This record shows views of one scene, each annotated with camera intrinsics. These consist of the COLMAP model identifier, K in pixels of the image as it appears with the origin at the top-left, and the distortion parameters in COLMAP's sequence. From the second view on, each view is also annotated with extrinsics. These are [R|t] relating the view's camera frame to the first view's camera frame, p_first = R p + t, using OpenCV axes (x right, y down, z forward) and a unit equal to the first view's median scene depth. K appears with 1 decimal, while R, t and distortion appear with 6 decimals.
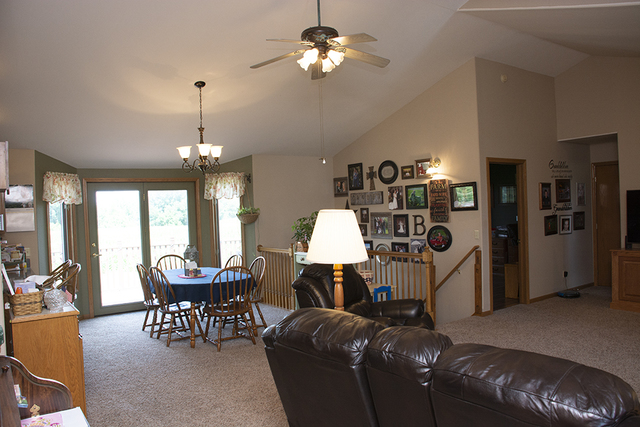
lens RADIAL K [[502.9, 0, 316.1], [0, 502.9, 213.2], [0, 0, 1]] dist [-0.143392, 0.095081]
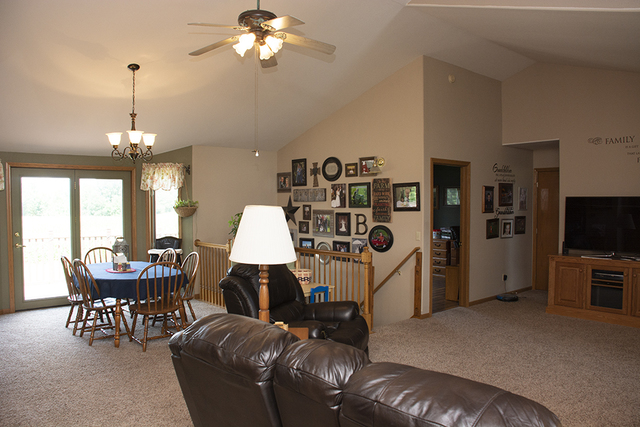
lens RADIAL K [[502.9, 0, 318.3], [0, 502.9, 215.1], [0, 0, 1]] dist [-0.143392, 0.095081]
pose [[0.994065, 0.033405, 0.103530, 0.021906], [-0.034640, 0.999348, 0.010154, -0.001296], [-0.103123, -0.013680, 0.994574, 0.031598]]
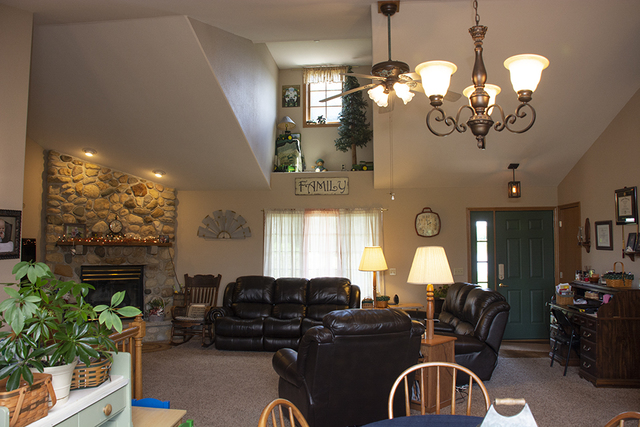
lens RADIAL K [[502.9, 0, 320.3], [0, 502.9, 209.1], [0, 0, 1]] dist [-0.143392, 0.095081]
pose [[-0.750726, 0.087111, 0.654845, -0.325081], [0.038085, 0.995326, -0.088742, 0.001639], [-0.659514, -0.041681, -0.750535, 1.151794]]
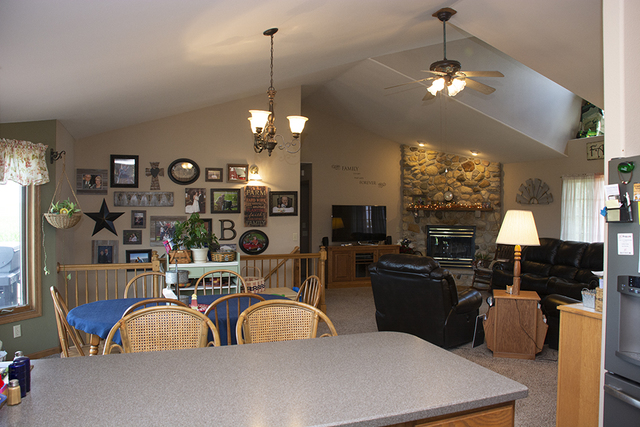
lens RADIAL K [[502.9, 0, 321.7], [0, 502.9, 210.8], [0, 0, 1]] dist [-0.143392, 0.095081]
pose [[0.233039, 0.040028, 0.971643, -0.773958], [-0.000401, 0.999156, -0.041066, 0.029356], [-0.972467, 0.009181, 0.232859, 0.642511]]
